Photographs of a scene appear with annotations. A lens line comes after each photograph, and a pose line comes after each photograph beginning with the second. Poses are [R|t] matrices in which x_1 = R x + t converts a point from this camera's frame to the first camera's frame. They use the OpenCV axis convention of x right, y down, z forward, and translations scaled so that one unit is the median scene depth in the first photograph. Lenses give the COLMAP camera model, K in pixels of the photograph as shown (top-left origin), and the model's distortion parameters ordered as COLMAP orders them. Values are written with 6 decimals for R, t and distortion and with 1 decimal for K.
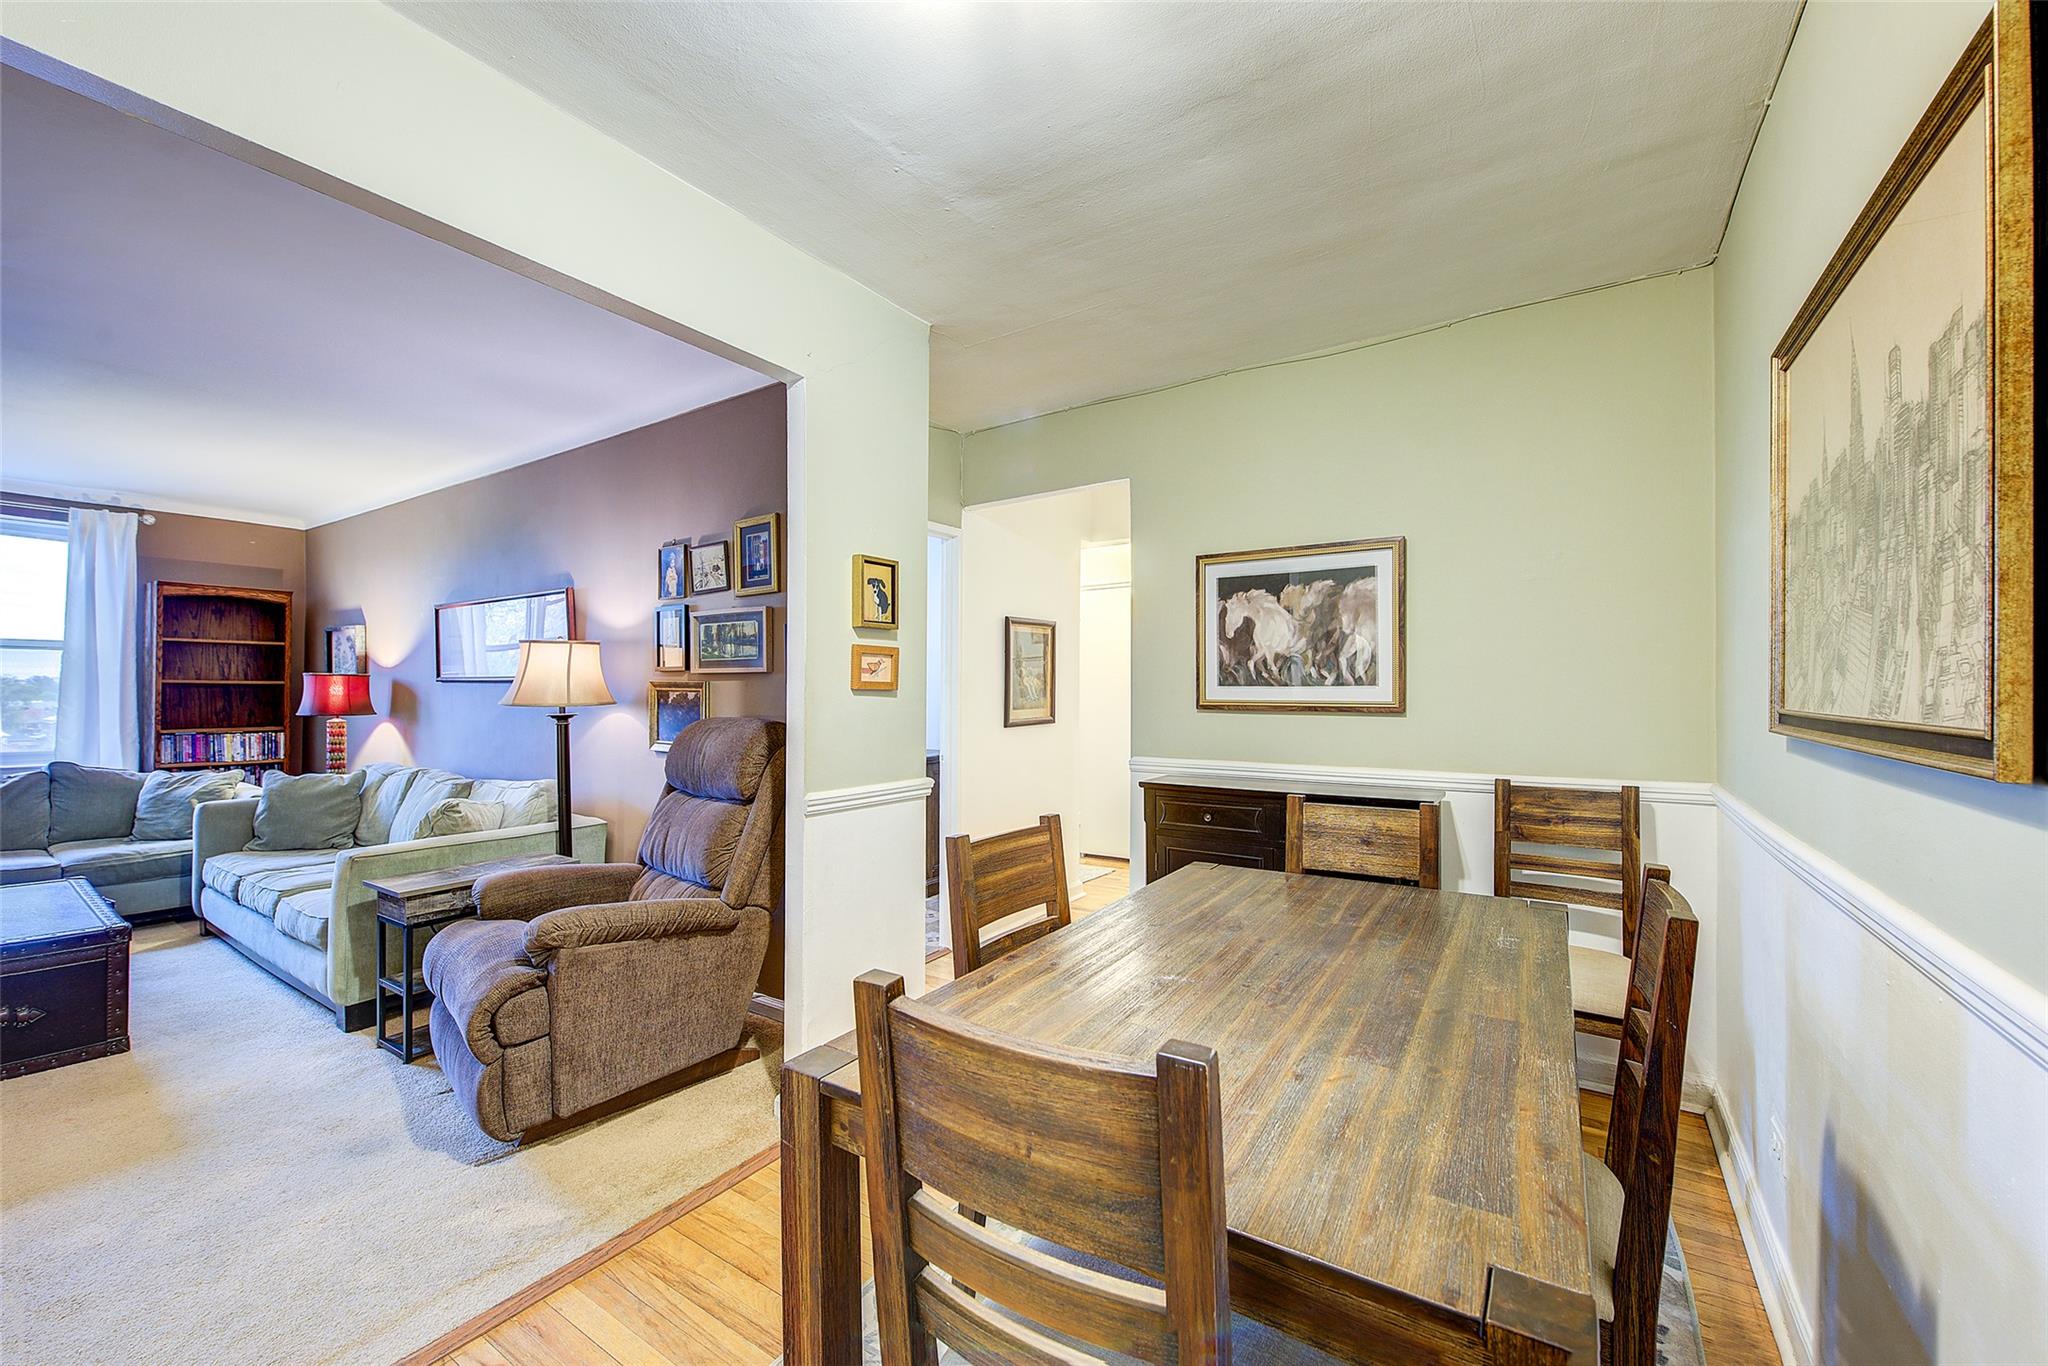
lens RADIAL K [[801.2, 0, 1024.0], [0, 801.2, 683.0], [0, 0, 1]] dist [-0.001228, -0.002071]
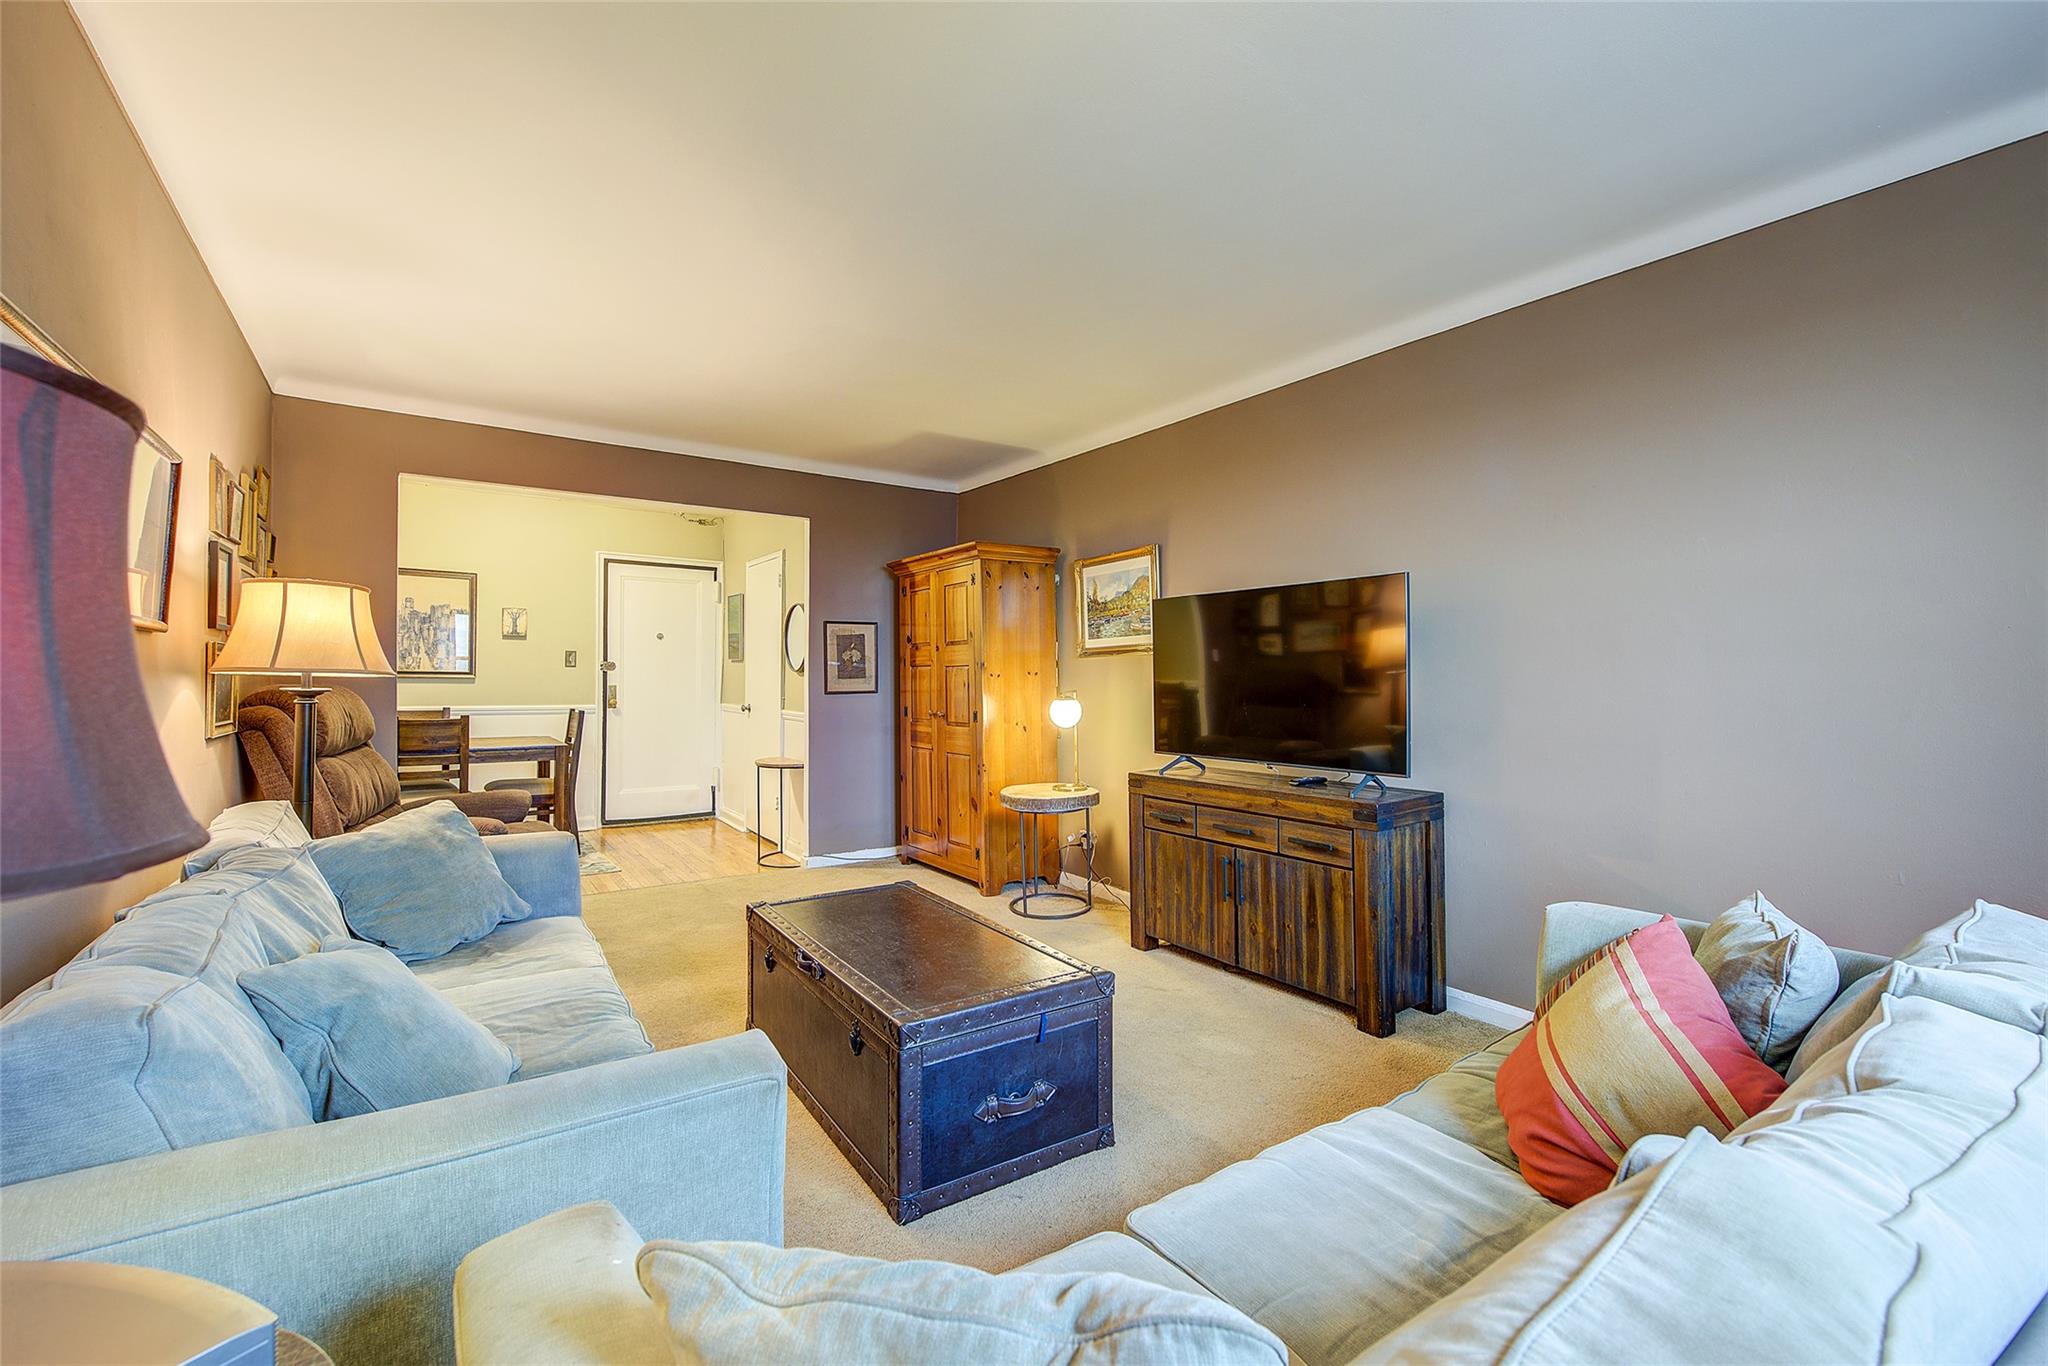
lens RADIAL K [[869.6, 0, 1024.0], [0, 869.6, 683.0], [0, 0, 1]] dist [0.002814, 0.000119]
pose [[-0.930413, -0.012014, 0.366315, -1.182238], [-0.013539, 0.999907, -0.001594, 0.021376], [-0.366262, -0.006442, -0.930490, 1.212644]]
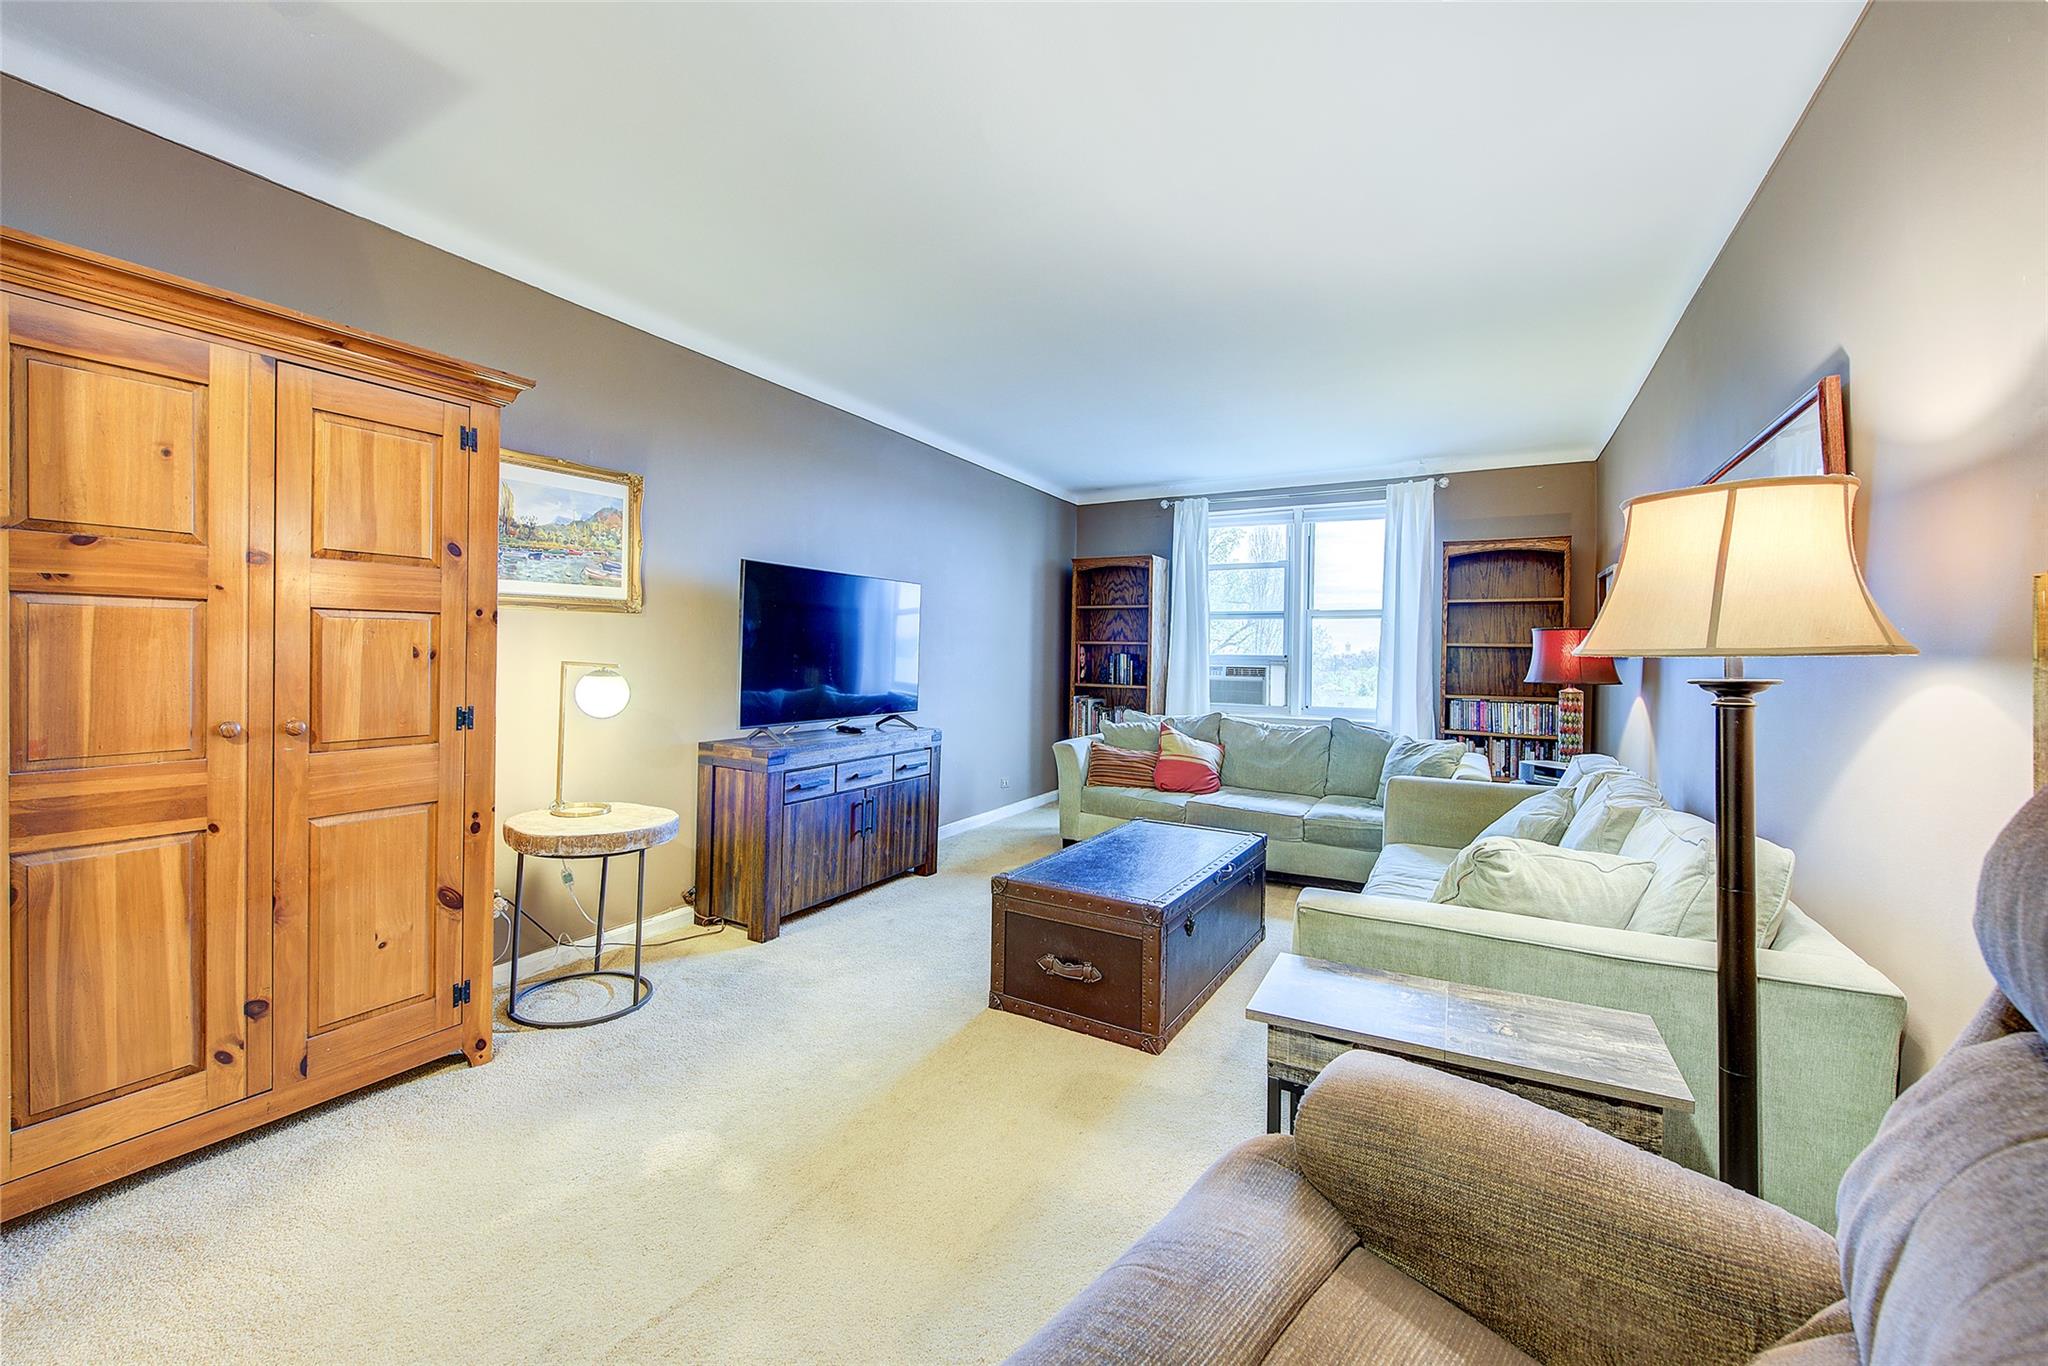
lens RADIAL K [[808.7, 0, 1032.1], [0, 808.7, 658.0], [0, 0, 1]] dist [0.000384, -0.000293]
pose [[0.084689, -0.003453, -0.996401, -0.174003], [-0.005233, 0.999979, -0.003910, 0.025801], [0.996394, 0.005545, 0.084669, 0.512077]]
